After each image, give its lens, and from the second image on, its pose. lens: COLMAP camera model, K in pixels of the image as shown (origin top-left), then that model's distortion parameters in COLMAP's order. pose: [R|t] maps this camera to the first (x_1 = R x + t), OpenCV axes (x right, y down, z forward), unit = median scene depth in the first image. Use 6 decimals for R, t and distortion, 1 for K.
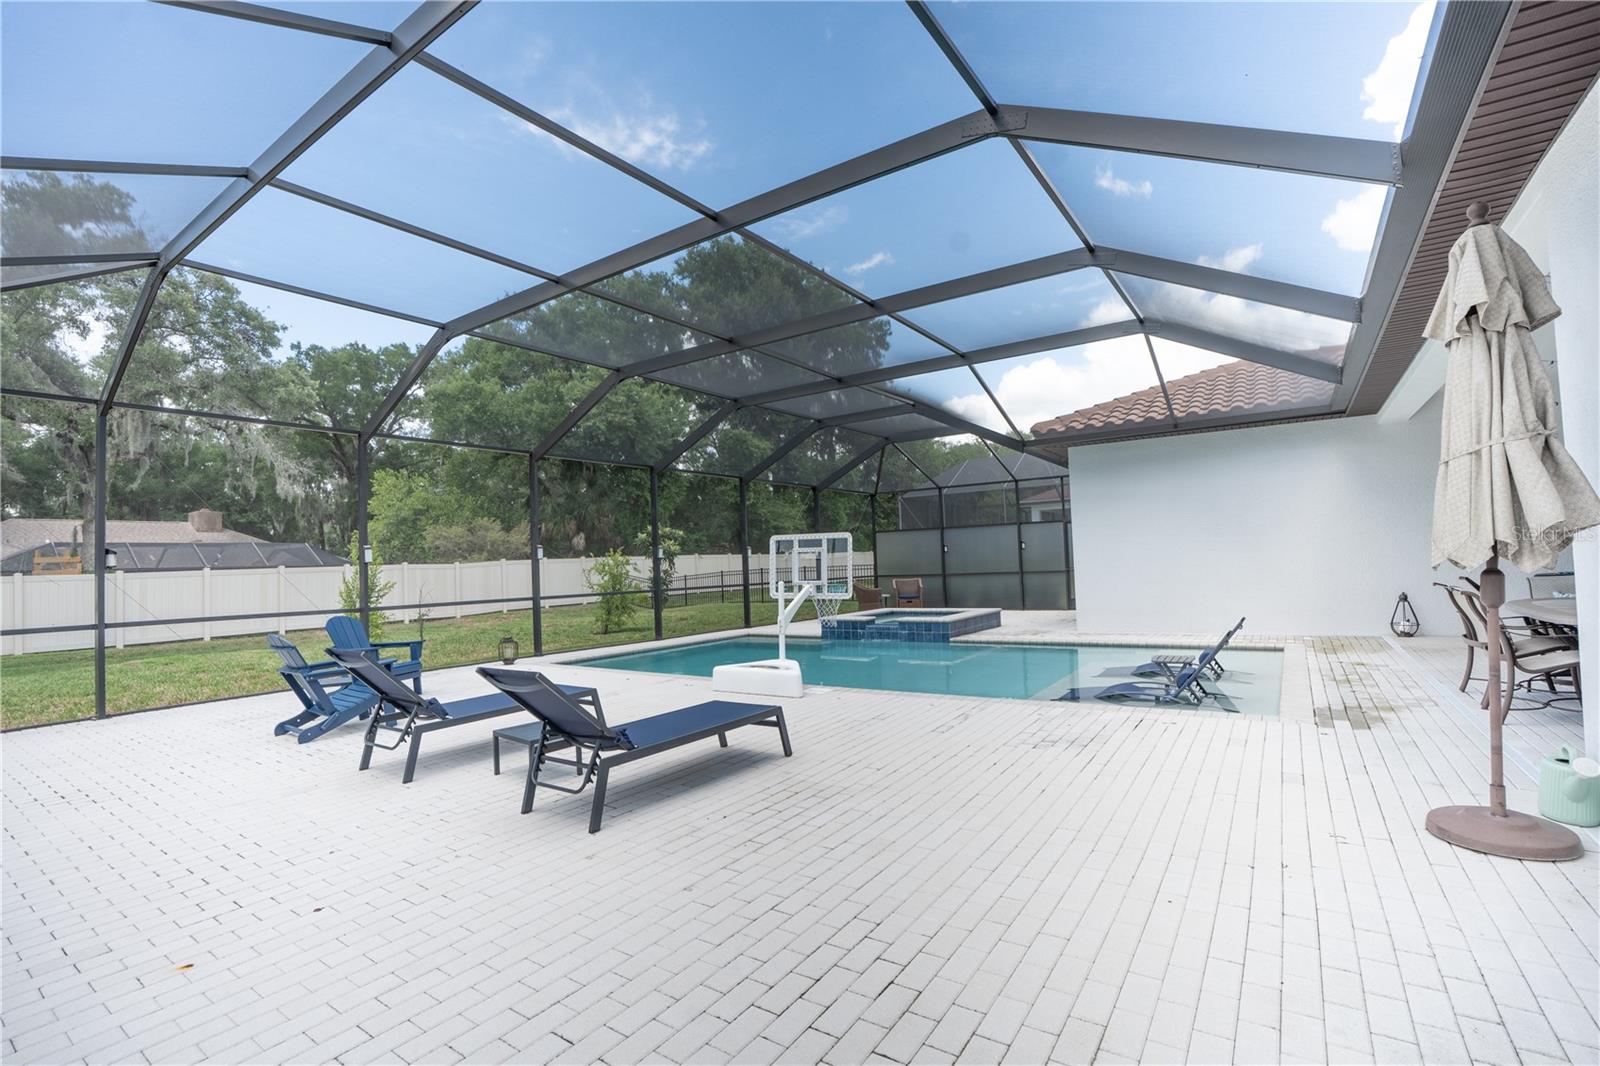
lens RADIAL K [[733.7, 0, 796.6], [0, 733.7, 531.7], [0, 0, 1]] dist [-0.074633, 0.021469]
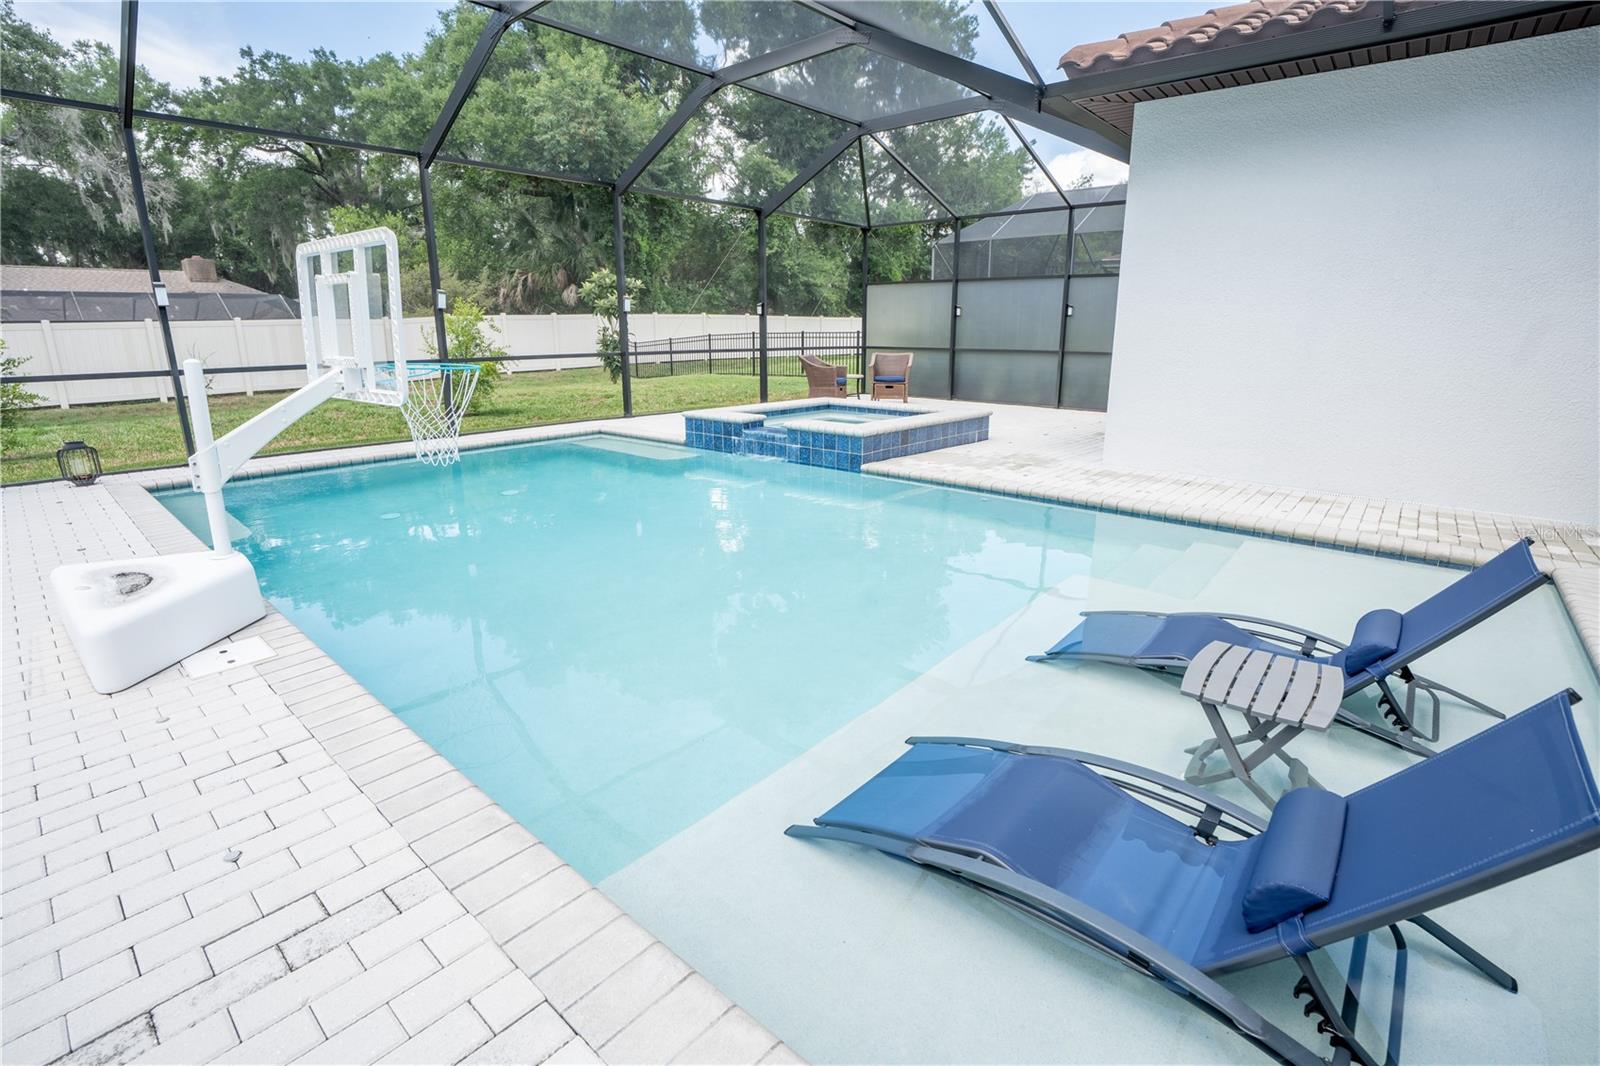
lens RADIAL K [[733.7, 0, 796.6], [0, 733.7, 531.7], [0, 0, 1]] dist [-0.074633, 0.021469]
pose [[0.992664, 0.063194, -0.103077, 0.135168], [-0.028383, 0.950508, 0.309401, 0.013003], [0.117528, -0.304205, 0.945329, 0.270423]]
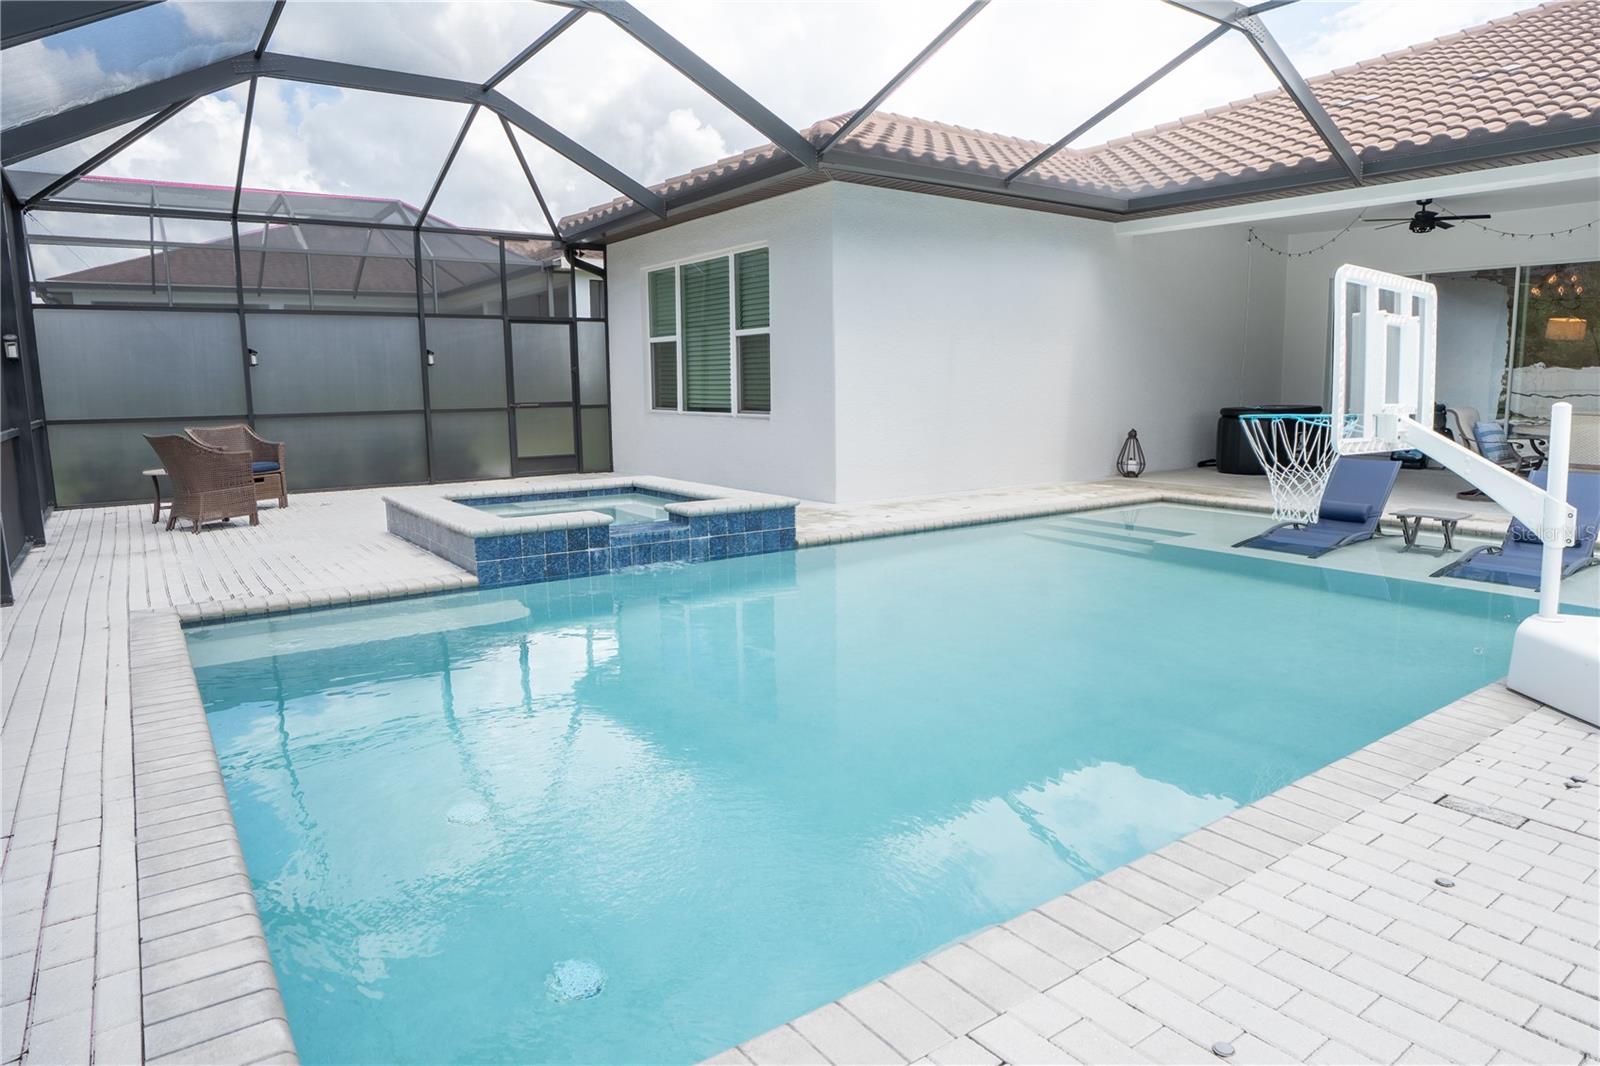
lens RADIAL K [[962.2, 0, 800.0], [0, 962.2, 533.0], [0, 0, 1]] dist [-0.000684, -0.000071]
pose [[0.346658, -0.113707, 0.931074, -0.232894], [-0.045369, 0.989431, 0.137726, 0.033026], [-0.936894, -0.089986, 0.337836, 0.477907]]
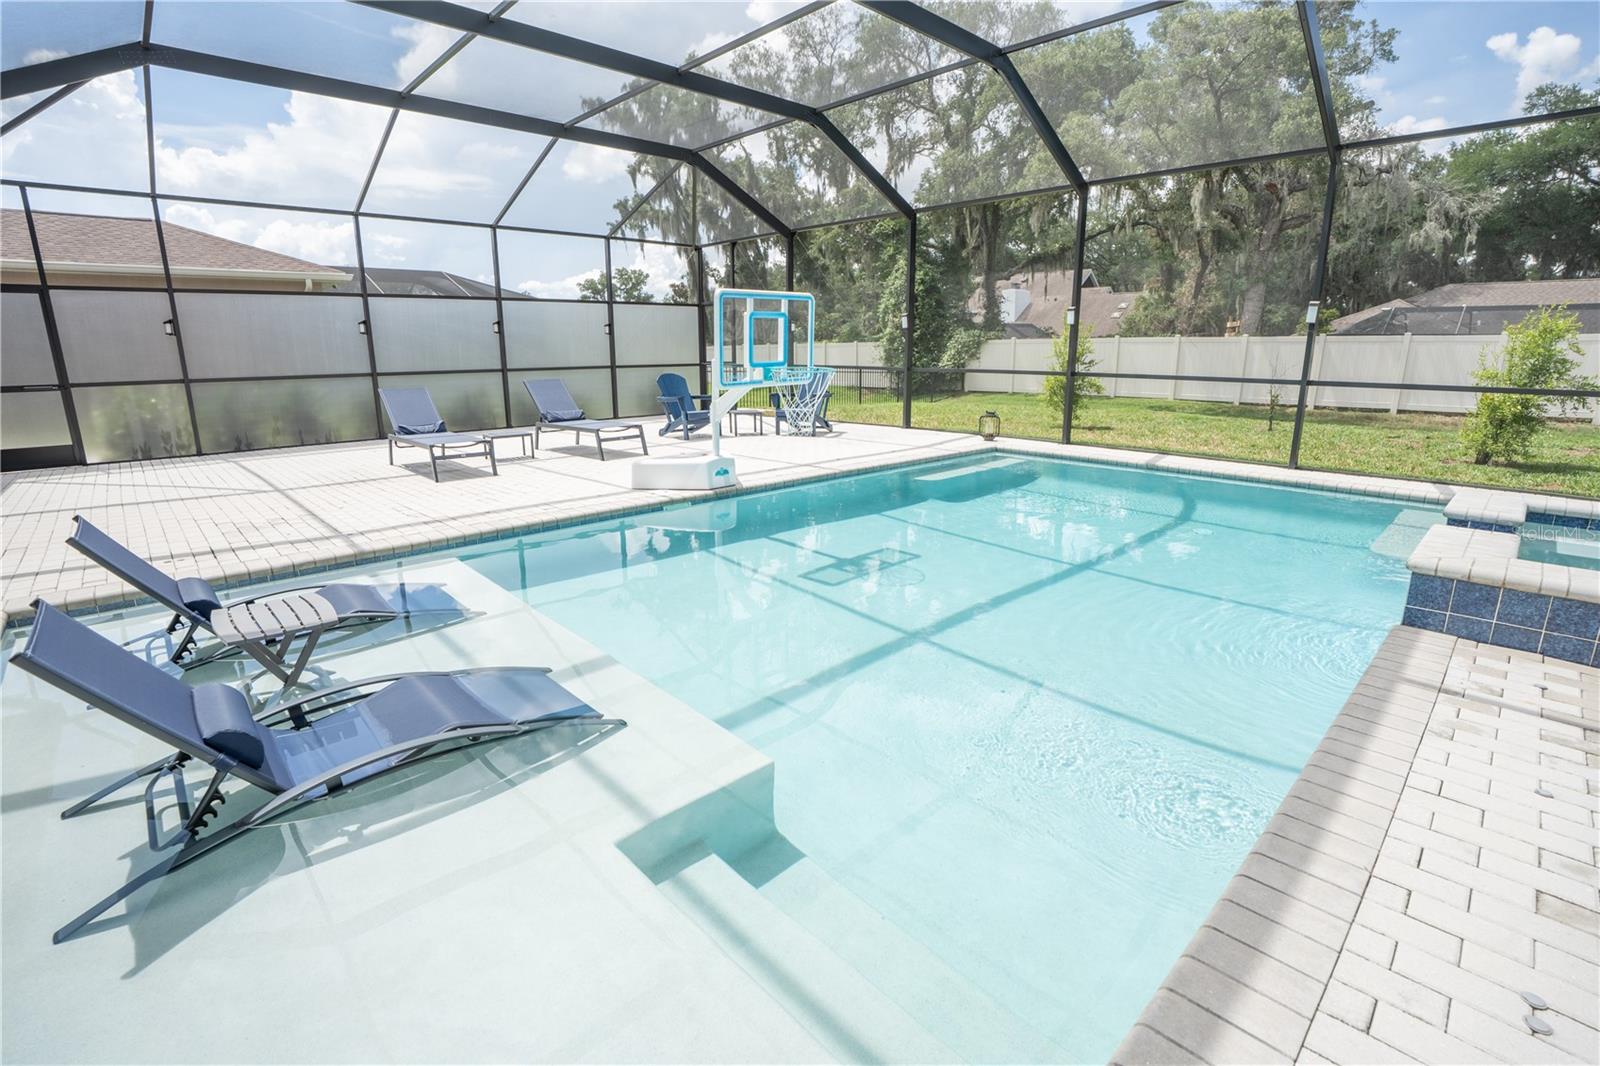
lens RADIAL K [[733.7, 0, 796.6], [0, 733.7, 531.7], [0, 0, 1]] dist [-0.074633, 0.021469]
pose [[-0.208292, 0.272242, -0.939414, 0.309288], [0.053213, 0.962212, 0.267050, 0.016087], [0.976618, 0.005636, -0.214908, 0.508965]]
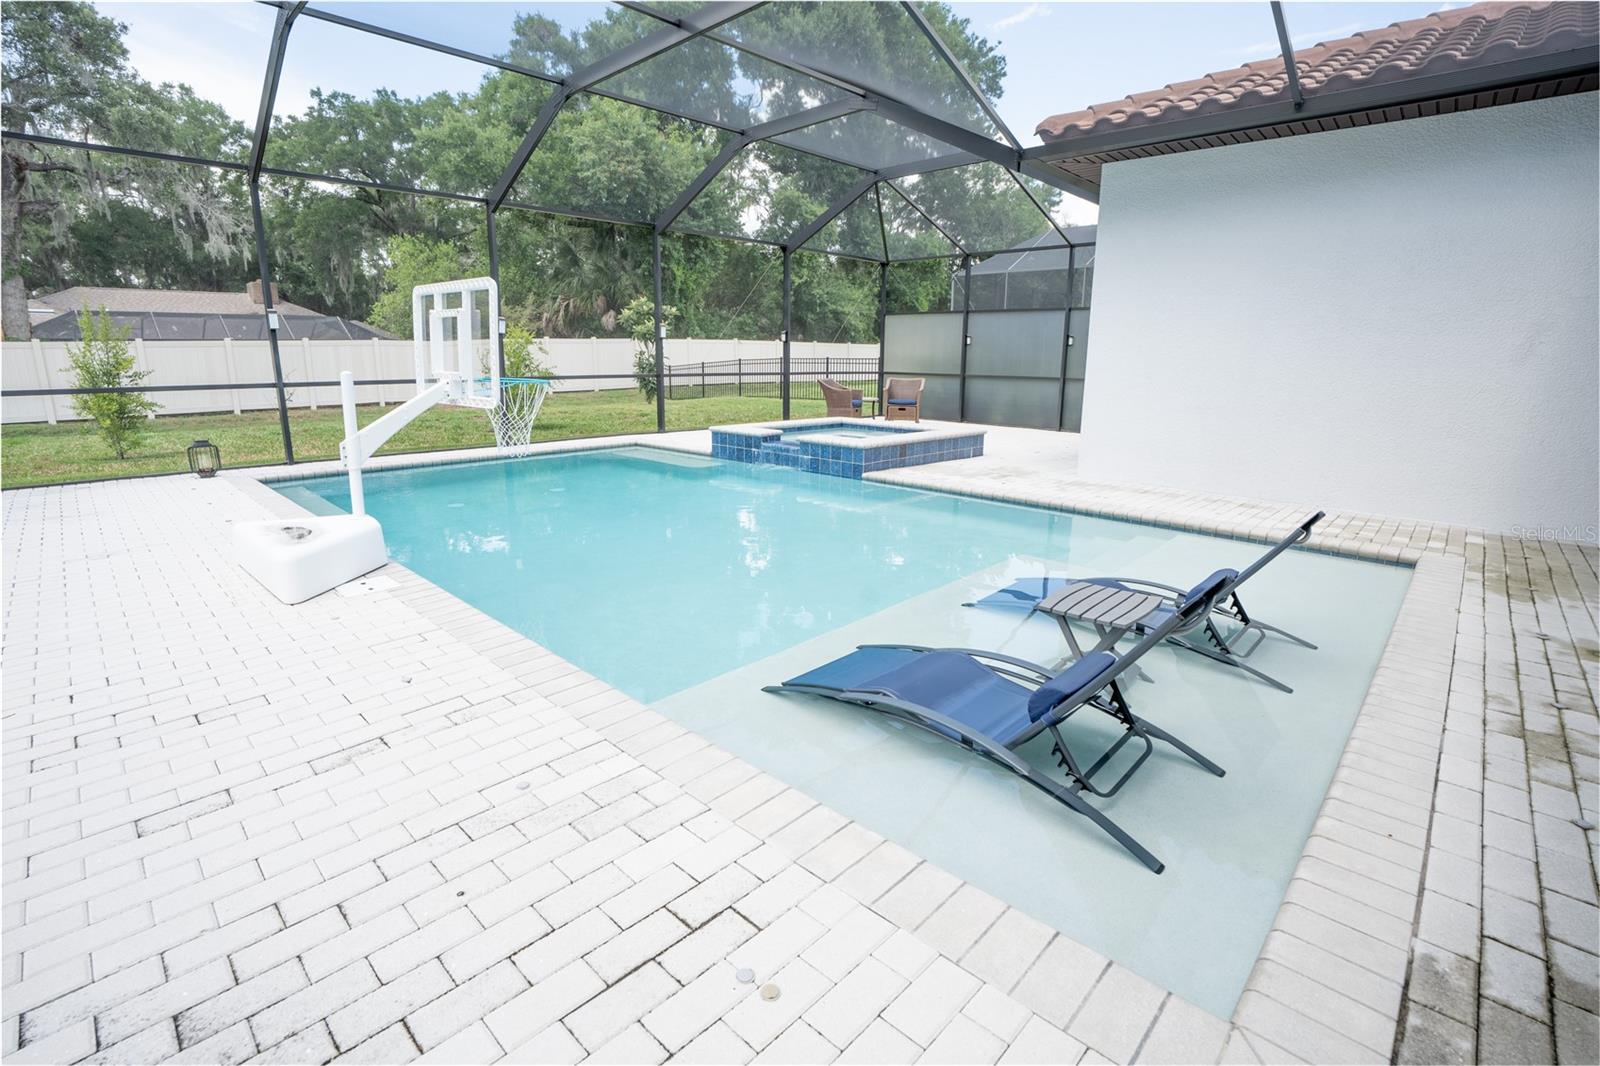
lens RADIAL K [[733.7, 0, 796.6], [0, 733.7, 531.7], [0, 0, 1]] dist [-0.074633, 0.021469]
pose [[0.986332, 0.079121, -0.144528, 0.152532], [-0.036140, 0.959687, 0.278739, 0.010219], [0.160755, -0.269706, 0.949430, 0.219534]]
